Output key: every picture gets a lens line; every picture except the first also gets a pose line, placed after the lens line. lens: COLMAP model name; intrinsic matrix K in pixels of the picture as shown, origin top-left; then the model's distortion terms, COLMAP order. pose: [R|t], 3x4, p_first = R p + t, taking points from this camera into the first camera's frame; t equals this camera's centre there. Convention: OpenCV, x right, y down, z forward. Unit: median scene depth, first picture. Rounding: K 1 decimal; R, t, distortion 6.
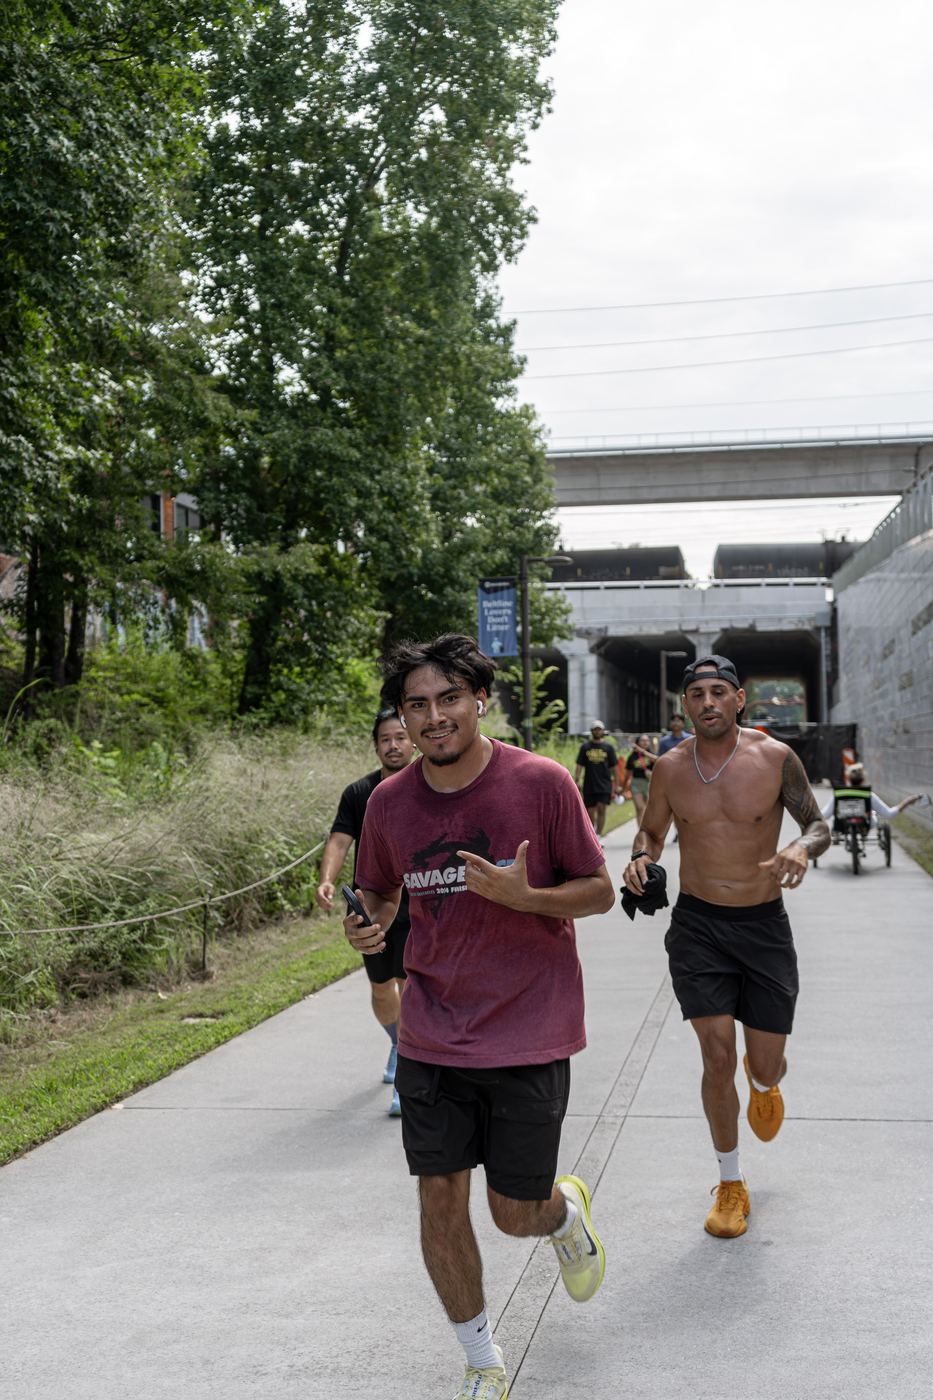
lens RADIAL K [[1596.9, 0, 464.1], [0, 1596.9, 706.9], [0, 0, 1]] dist [0.002278, 0.000000]
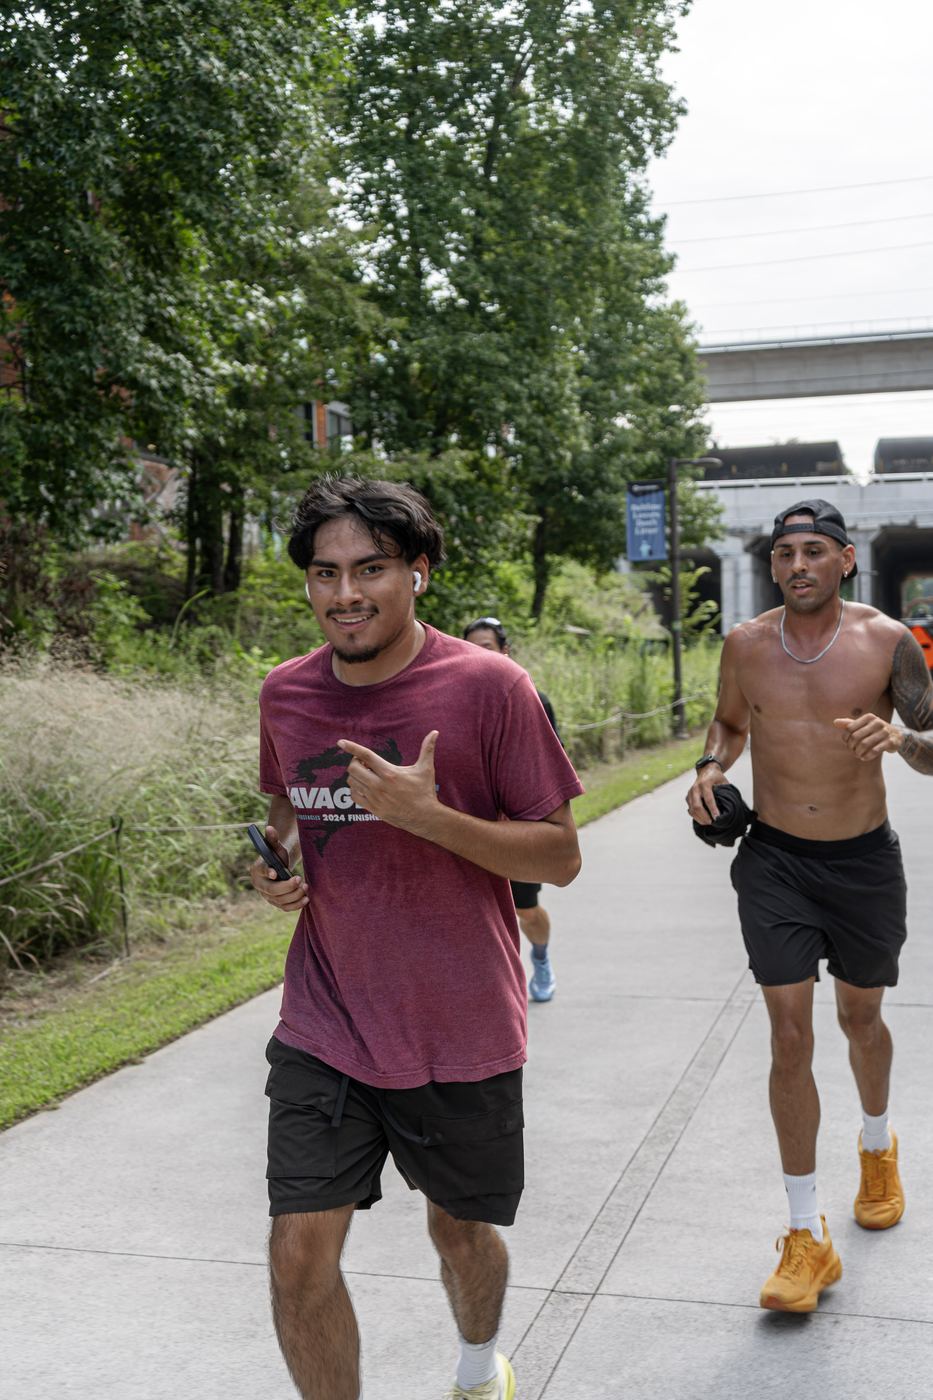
lens RADIAL K [[1596.9, 0, 448.1], [0, 1596.9, 713.1], [0, 0, 1]] dist [0.002278, 0.000000]
pose [[0.994363, -0.003851, -0.105959, 0.002363], [0.010763, 0.997844, 0.064737, -0.001273], [0.105481, -0.065512, 0.992261, -0.012673]]
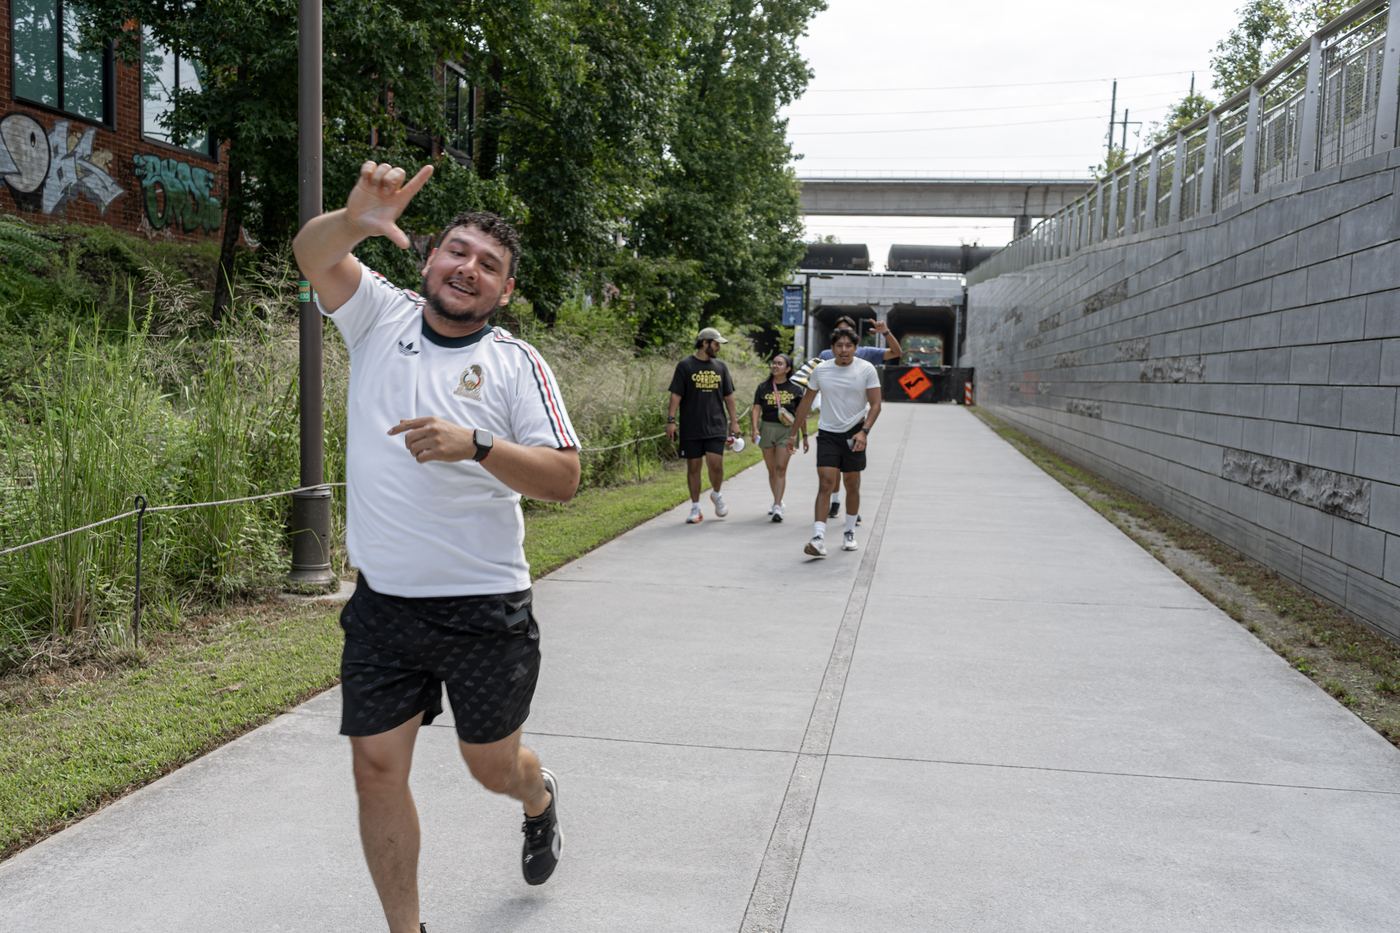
lens RADIAL K [[1144.5, 0, 702.3], [0, 1144.5, 469.3], [0, 0, 1]] dist [-0.003628, 0.010492]
pose [[0.999095, 0.041198, 0.010601, -0.072048], [-0.042108, 0.993173, 0.108782, -0.002946], [-0.006047, -0.109129, 0.994009, -0.306408]]
